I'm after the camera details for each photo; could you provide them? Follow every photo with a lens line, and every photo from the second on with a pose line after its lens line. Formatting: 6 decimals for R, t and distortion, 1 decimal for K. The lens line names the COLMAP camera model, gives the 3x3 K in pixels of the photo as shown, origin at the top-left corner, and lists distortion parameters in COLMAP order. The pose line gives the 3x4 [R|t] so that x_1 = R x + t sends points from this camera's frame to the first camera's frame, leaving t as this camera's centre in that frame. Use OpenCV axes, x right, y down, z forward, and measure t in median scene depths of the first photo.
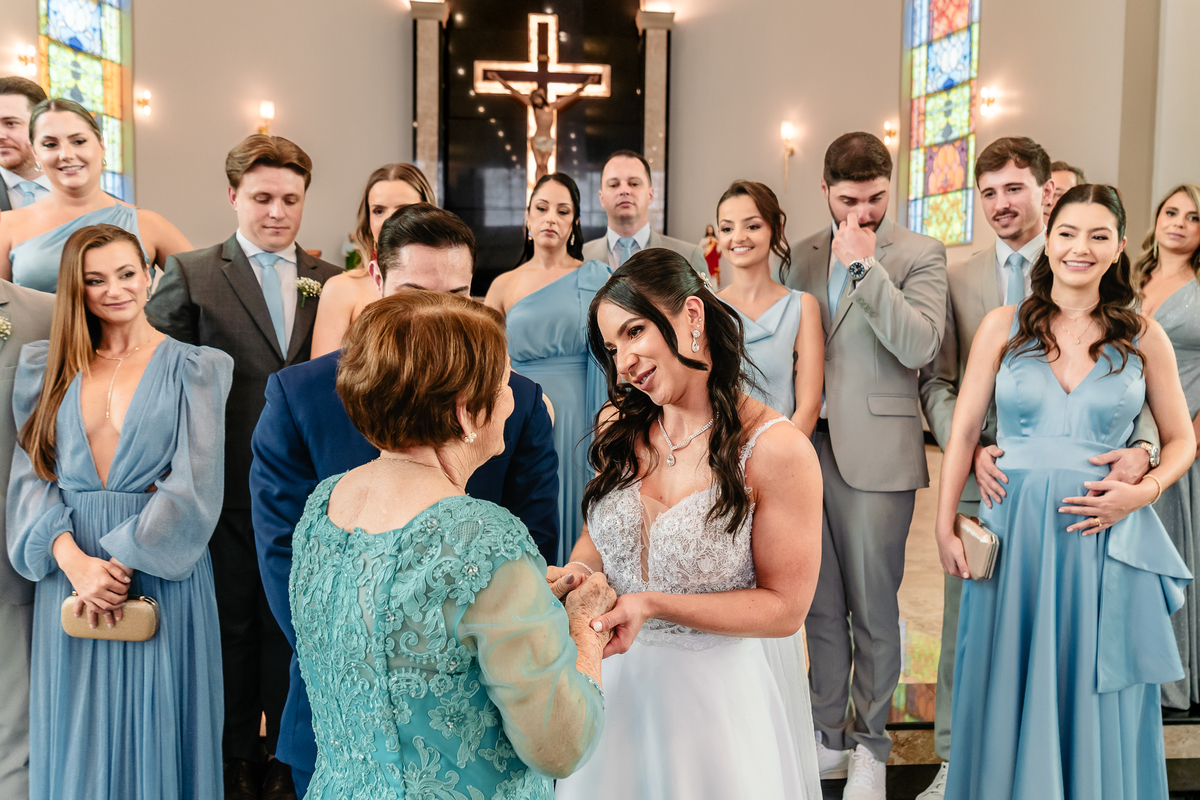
lens RADIAL K [[879.8, 0, 602.6], [0, 879.8, 400.9], [0, 0, 1]] dist [0.012640, 0.001651]
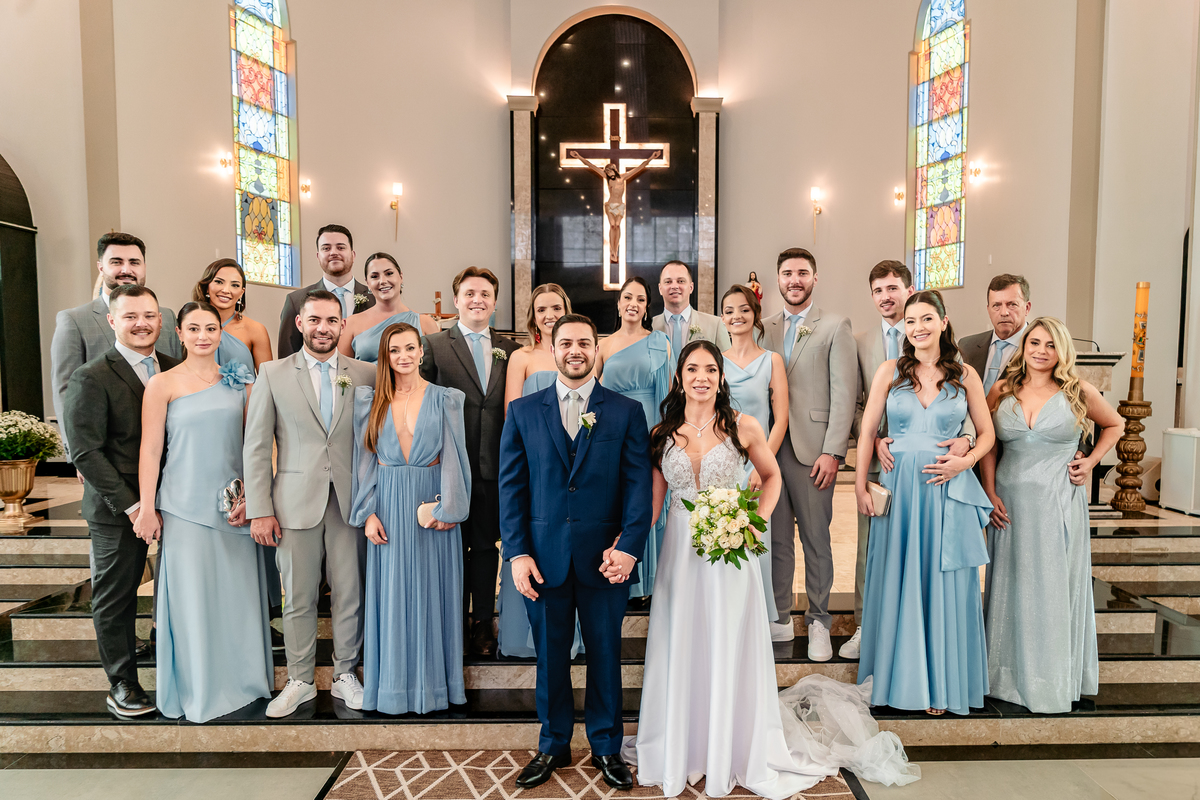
lens RADIAL K [[803.6, 0, 601.1], [0, 803.6, 410.9], [0, 0, 1]] dist [-0.029347, 0.007857]
pose [[0.996364, -0.009465, -0.084675, 0.004326], [0.008589, 0.999906, -0.010702, 0.002611], [0.084768, 0.009936, 0.996351, -0.120932]]
